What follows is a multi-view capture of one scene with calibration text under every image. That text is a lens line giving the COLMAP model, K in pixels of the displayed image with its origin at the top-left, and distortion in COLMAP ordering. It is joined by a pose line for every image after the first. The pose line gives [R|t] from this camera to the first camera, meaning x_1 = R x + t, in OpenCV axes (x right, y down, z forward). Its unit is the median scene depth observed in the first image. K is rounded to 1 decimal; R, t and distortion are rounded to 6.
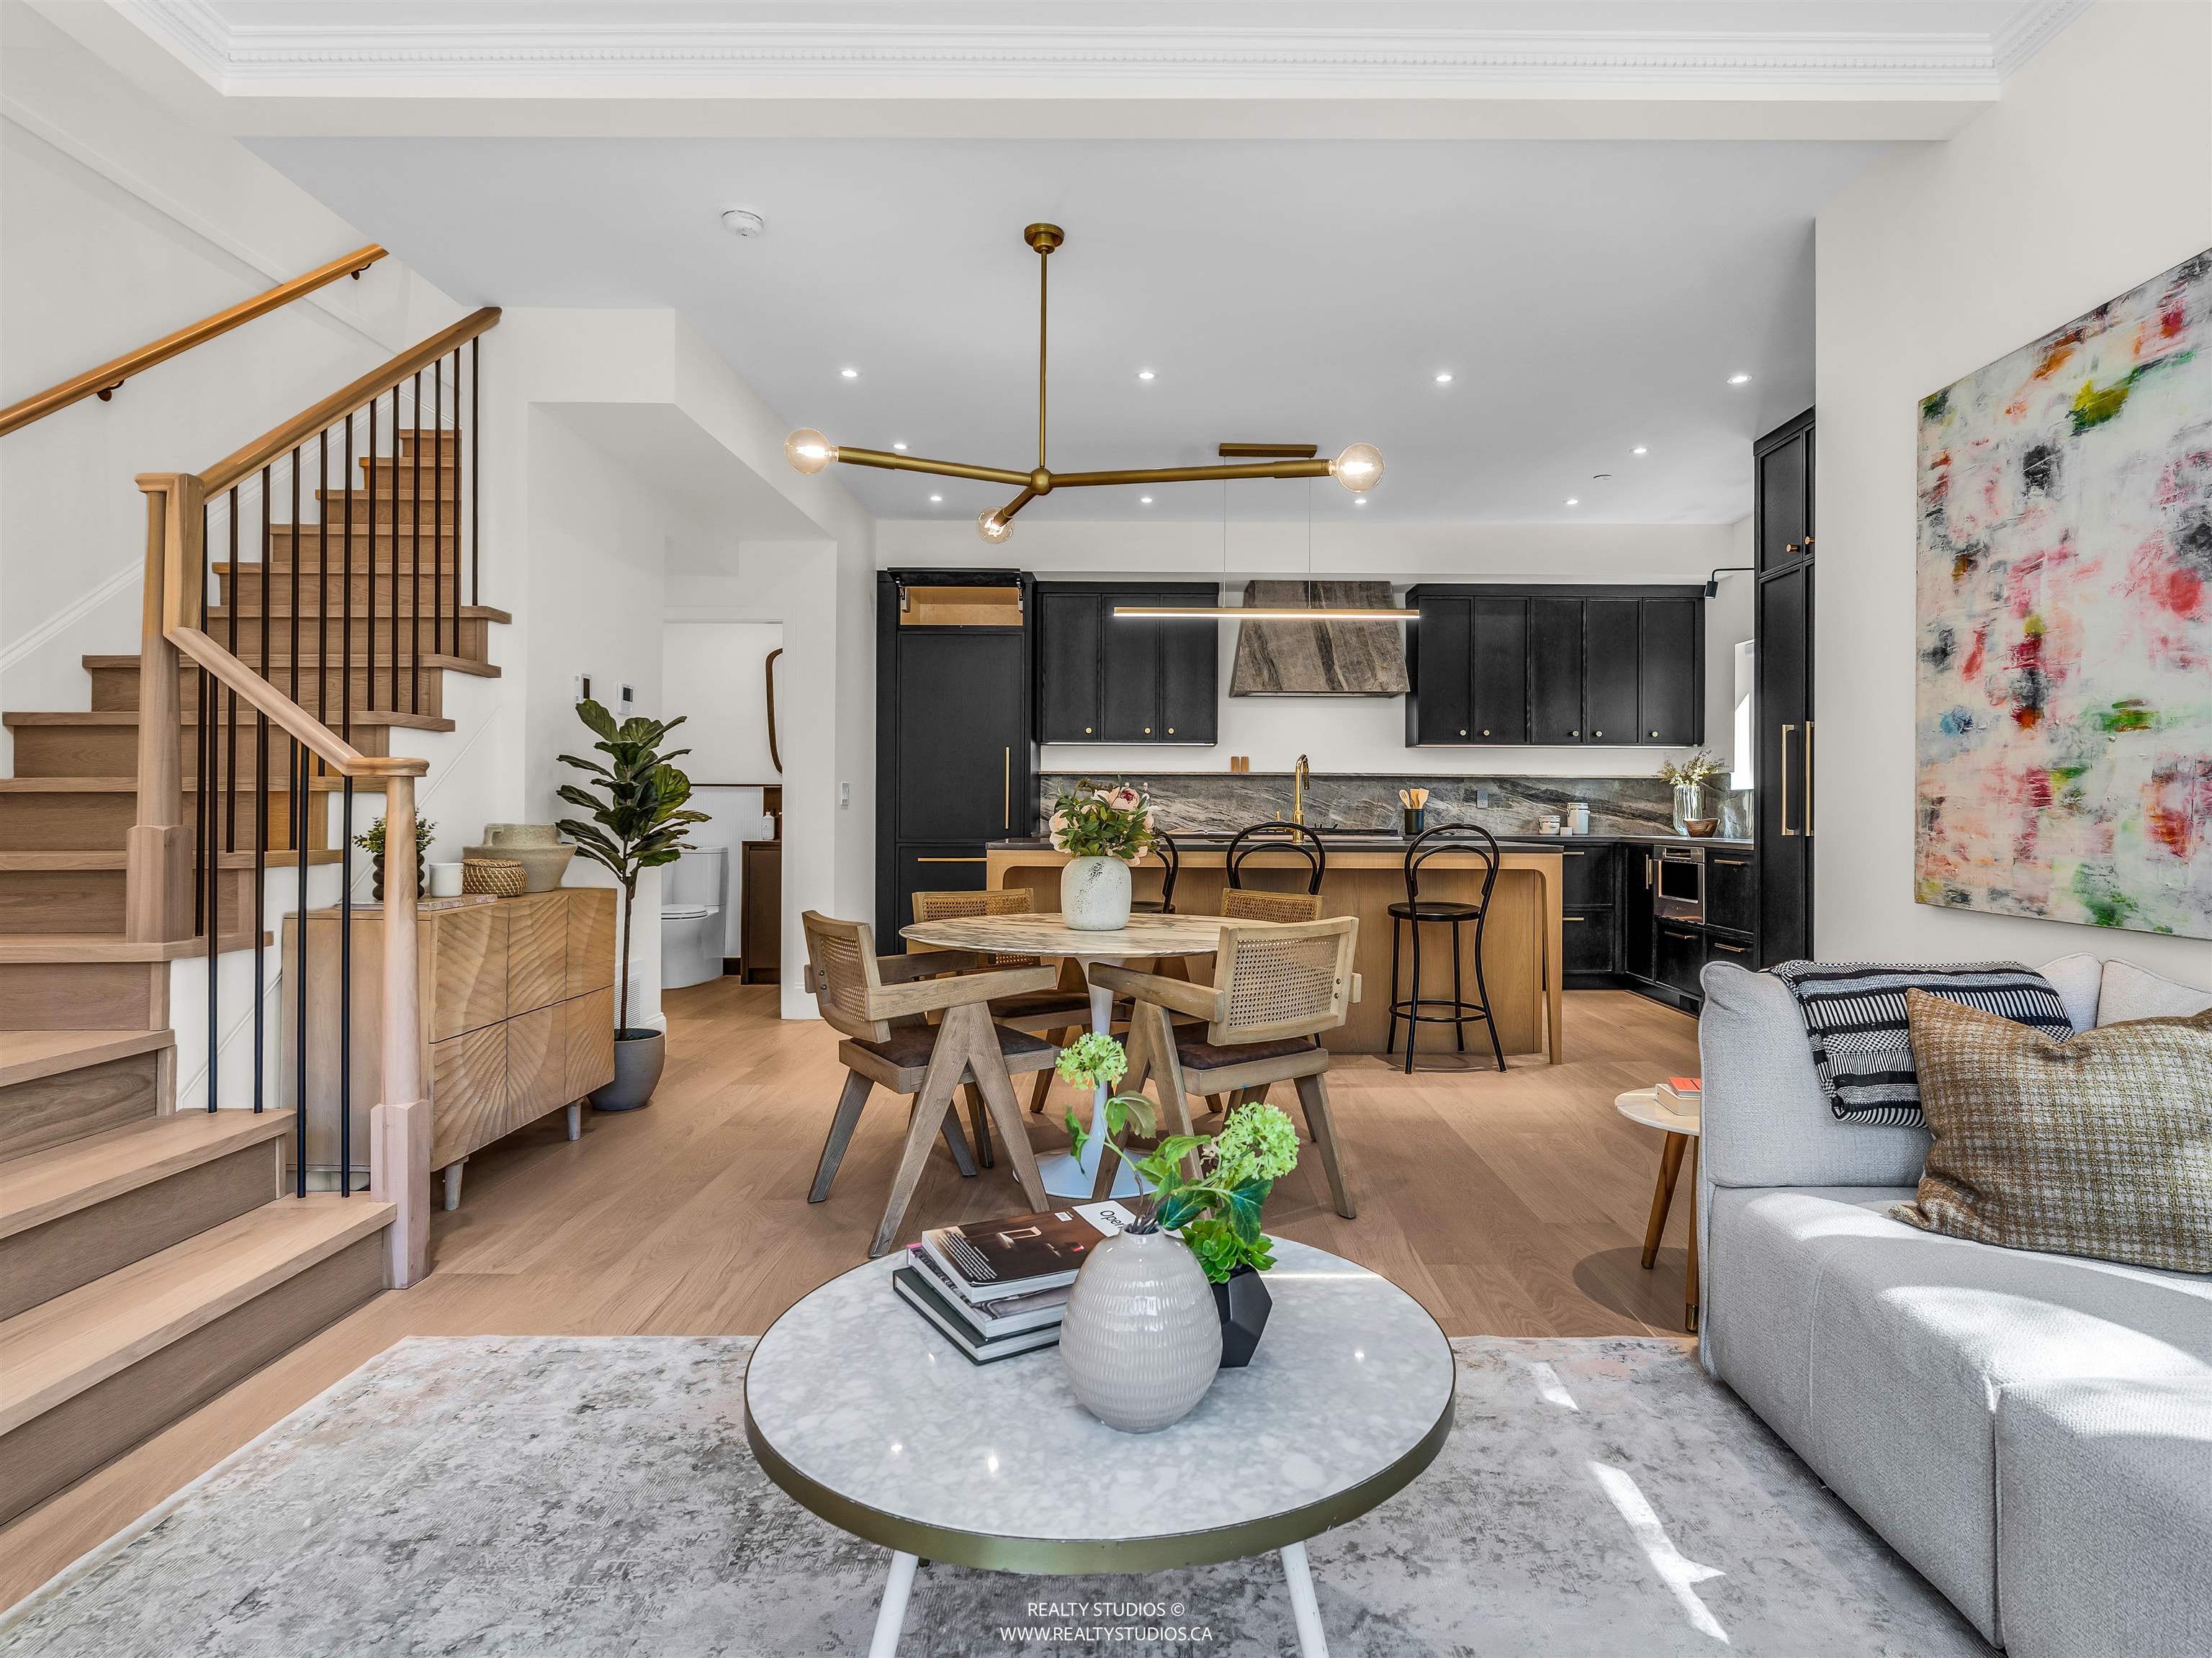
lens RADIAL K [[1222.3, 0, 1159.7], [0, 1222.3, 797.8], [0, 0, 1]] dist [-0.004871, 0.000599]
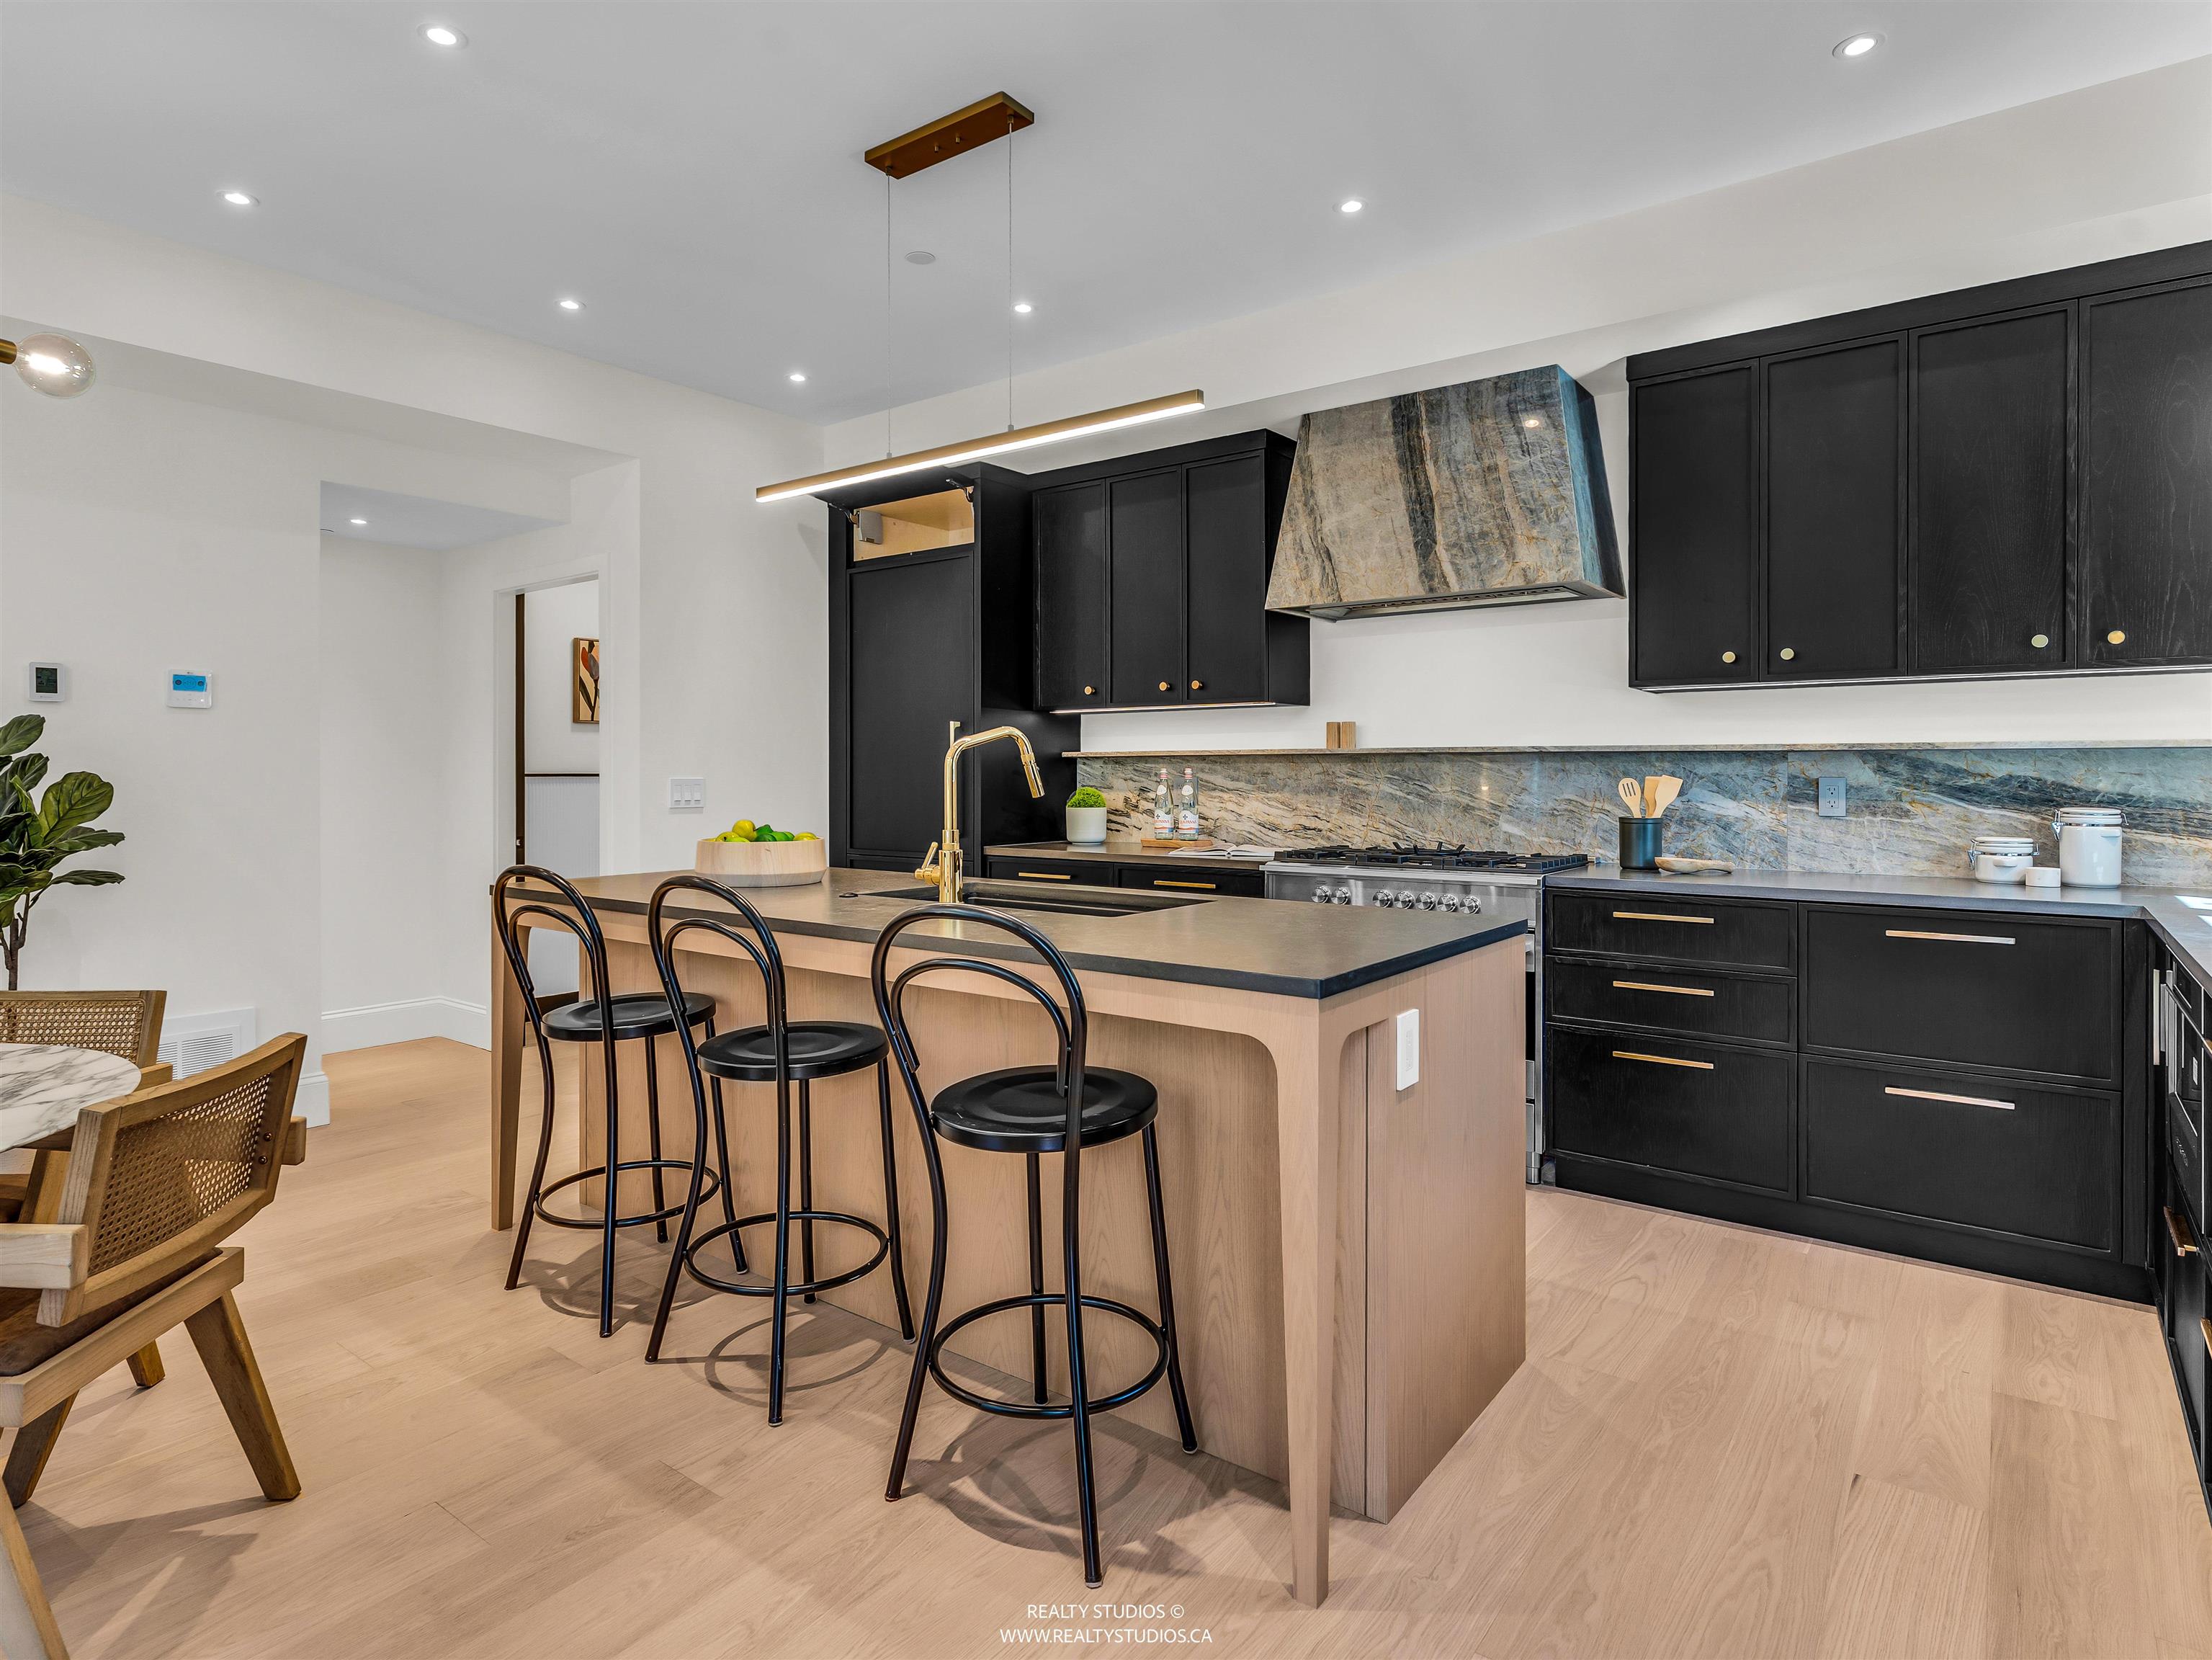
lens RADIAL K [[1222.6, 0, 1063.9], [0, 1222.6, 762.0], [0, 0, 1]] dist [-0.004871, 0.000599]
pose [[0.780016, -0.010719, -0.625668, 0.574948], [0.013626, 0.999907, -0.000142, -0.028297], [0.625611, -0.008415, 0.780089, 0.807040]]
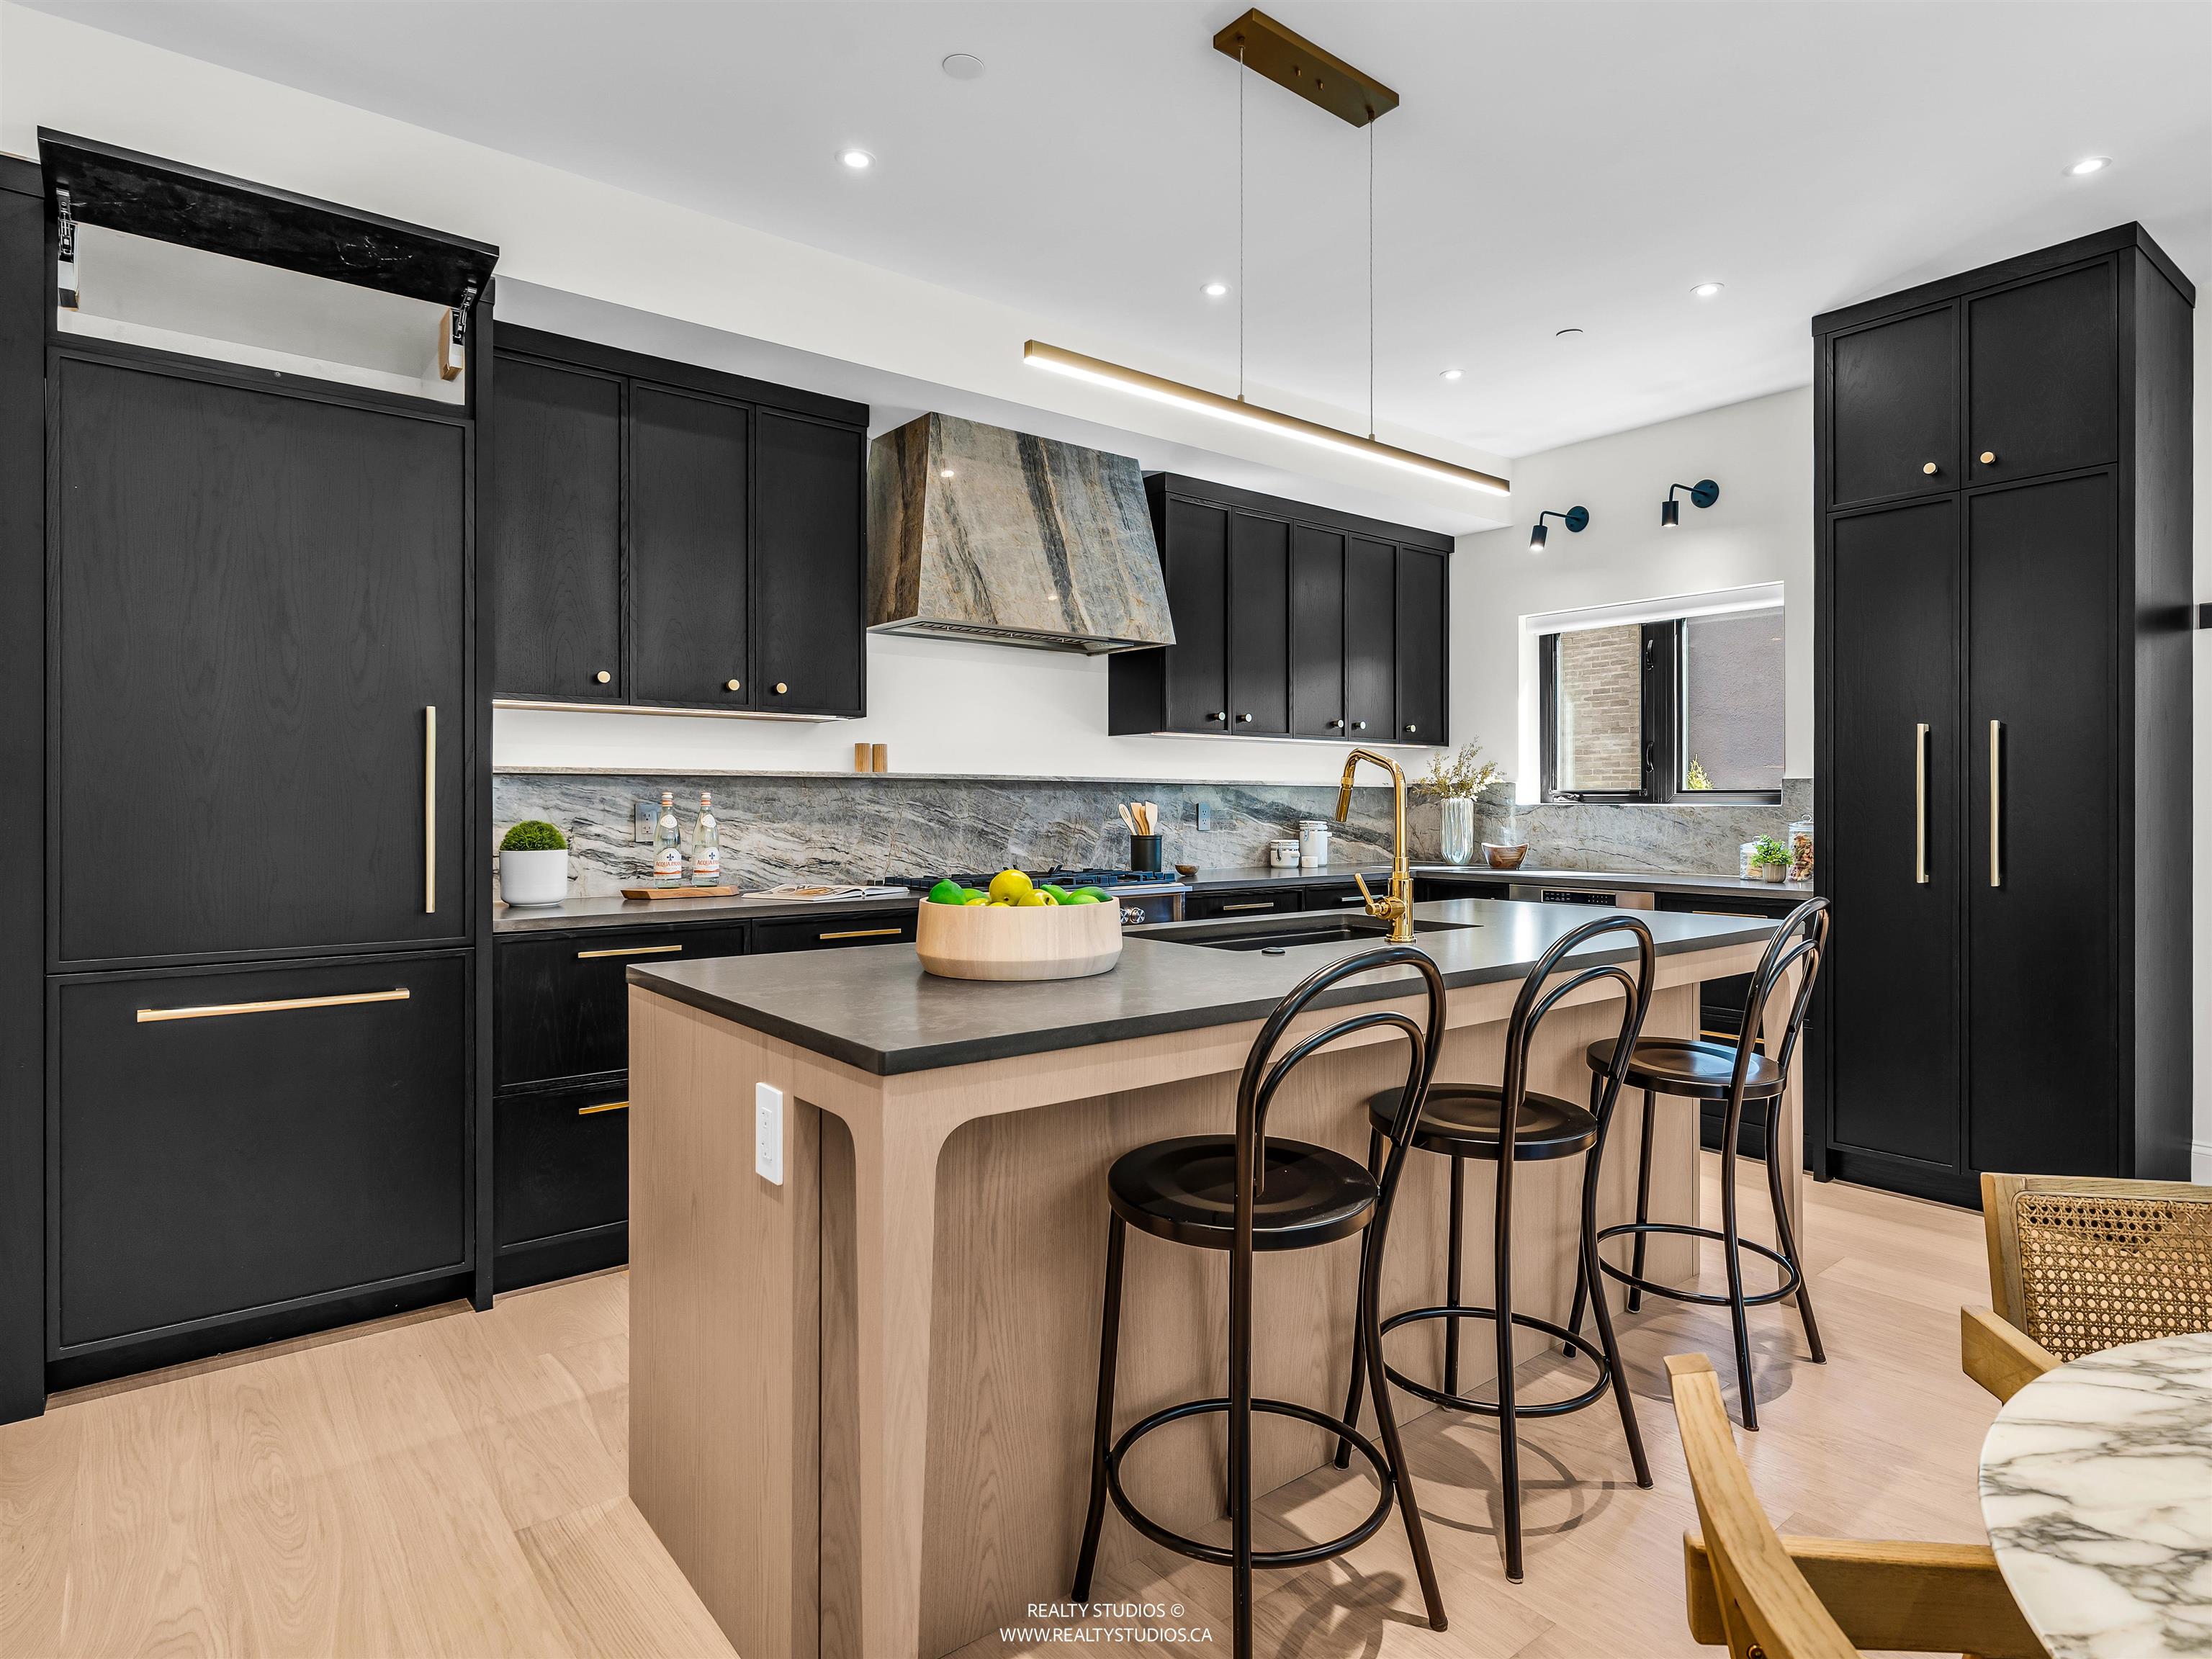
lens RADIAL K [[1222.4, 0, 1163.5], [0, 1222.4, 794.1], [0, 0, 1]] dist [-0.004871, 0.000599]
pose [[0.774787, 0.000060, 0.632223, -0.306508], [-0.005238, 0.999966, 0.006323, -0.027160], [-0.632201, -0.008211, 0.774761, 0.878891]]
